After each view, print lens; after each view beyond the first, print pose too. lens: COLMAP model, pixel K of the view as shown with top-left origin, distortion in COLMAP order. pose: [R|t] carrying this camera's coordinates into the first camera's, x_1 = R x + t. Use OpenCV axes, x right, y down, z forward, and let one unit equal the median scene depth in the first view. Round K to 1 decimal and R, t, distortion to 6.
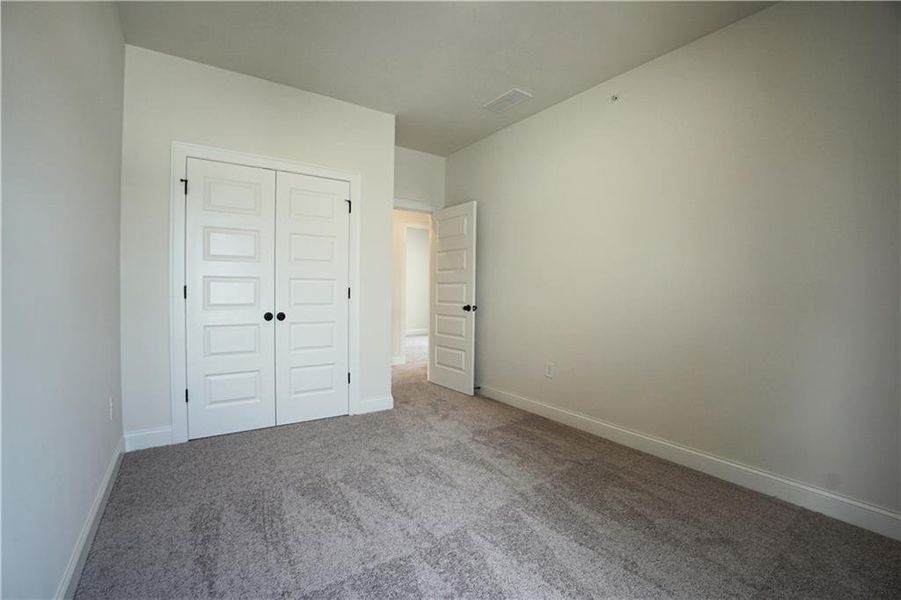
lens RADIAL K [[396.9, 0, 447.9], [0, 396.9, 302.4], [0, 0, 1]] dist [-0.051443, 0.000387]
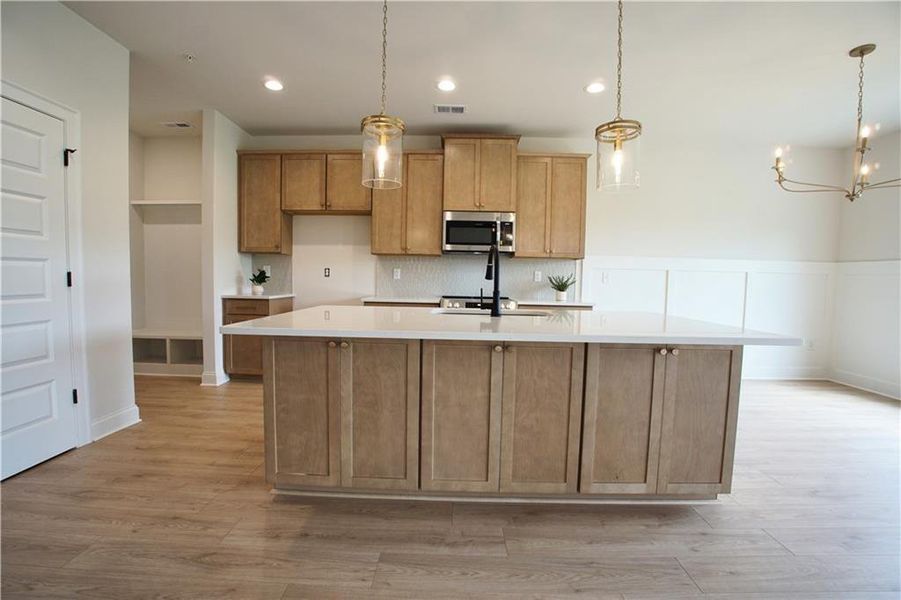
lens RADIAL K [[393.8, 0, 447.5], [0, 393.8, 299.1], [0, 0, 1]] dist [-0.051295, 0.000467]
pose [[0.568225, -0.044244, 0.821683, -0.417819], [0.002448, 0.998640, 0.052079, -0.020827], [-0.822870, -0.027581, 0.567560, 0.048983]]
